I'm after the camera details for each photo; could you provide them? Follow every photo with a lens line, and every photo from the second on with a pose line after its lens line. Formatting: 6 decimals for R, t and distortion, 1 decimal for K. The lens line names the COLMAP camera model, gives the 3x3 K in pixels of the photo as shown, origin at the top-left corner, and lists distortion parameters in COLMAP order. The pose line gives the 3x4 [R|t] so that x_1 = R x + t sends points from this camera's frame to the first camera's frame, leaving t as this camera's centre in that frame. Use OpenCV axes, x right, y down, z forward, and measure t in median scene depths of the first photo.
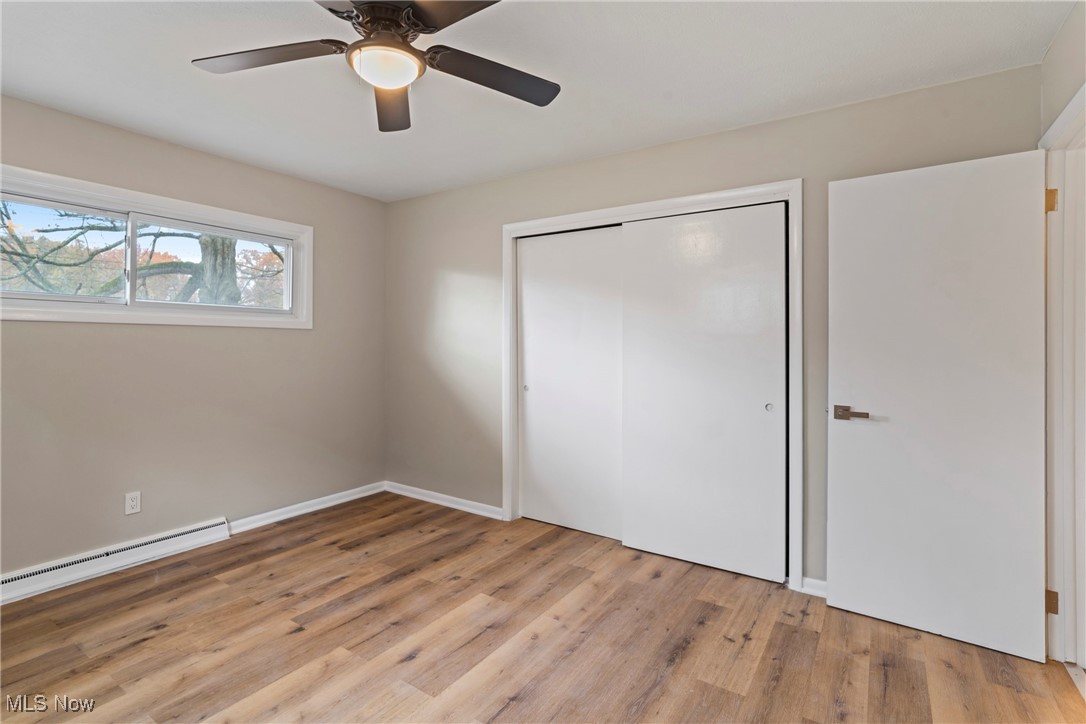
lens RADIAL K [[510.2, 0, 538.4], [0, 510.2, 342.0], [0, 0, 1]] dist [-0.013814, 0.007354]
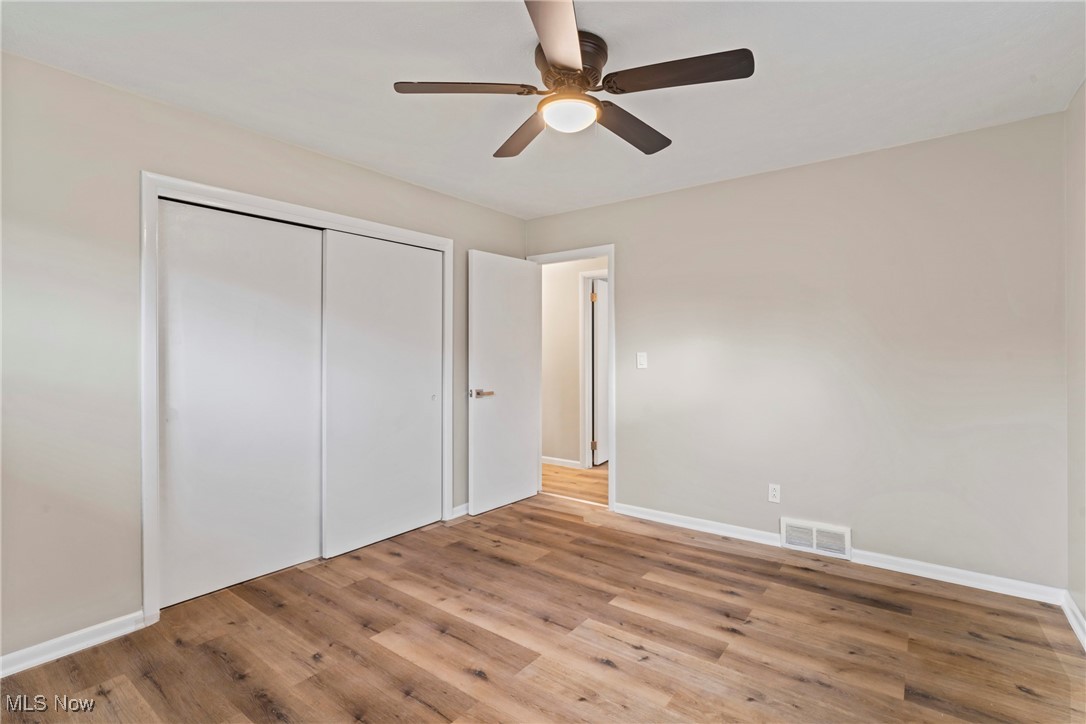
lens RADIAL K [[510.2, 0, 542.5], [0, 510.2, 354.9], [0, 0, 1]] dist [-0.013814, 0.007354]
pose [[0.074510, -0.012576, 0.997141, -1.018832], [0.002370, 0.999920, 0.012434, -0.005659], [-0.997217, 0.001436, 0.074534, 0.676800]]
